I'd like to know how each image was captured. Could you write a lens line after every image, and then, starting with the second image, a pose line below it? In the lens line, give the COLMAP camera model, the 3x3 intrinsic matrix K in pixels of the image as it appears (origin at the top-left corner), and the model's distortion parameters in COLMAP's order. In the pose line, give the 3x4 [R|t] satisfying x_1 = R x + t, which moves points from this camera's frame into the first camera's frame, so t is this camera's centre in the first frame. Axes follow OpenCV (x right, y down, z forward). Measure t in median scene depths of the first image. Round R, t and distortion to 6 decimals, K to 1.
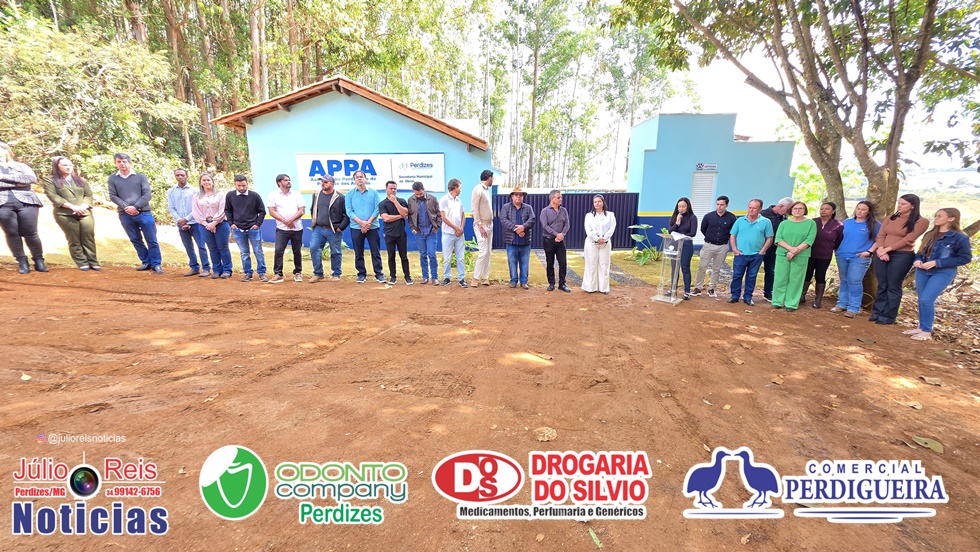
lens RADIAL K [[378.5, 0, 490.0], [0, 378.5, 276.0], [0, 0, 1]] dist [0.001350, 0.000012]
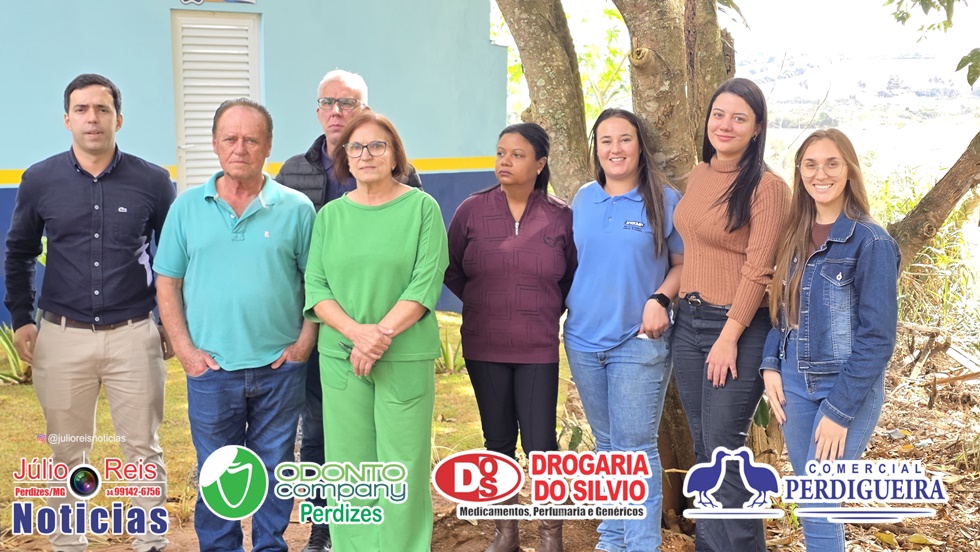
lens RADIAL K [[1308.4, 0, 490.0], [0, 1308.4, 276.0], [0, 0, 1]] dist [0.168522, -0.004709]
pose [[0.832840, -0.069357, 0.549152, 0.405038], [0.118026, 0.991554, -0.053765, -0.050671], [-0.540785, 0.109592, 0.833991, 0.320035]]
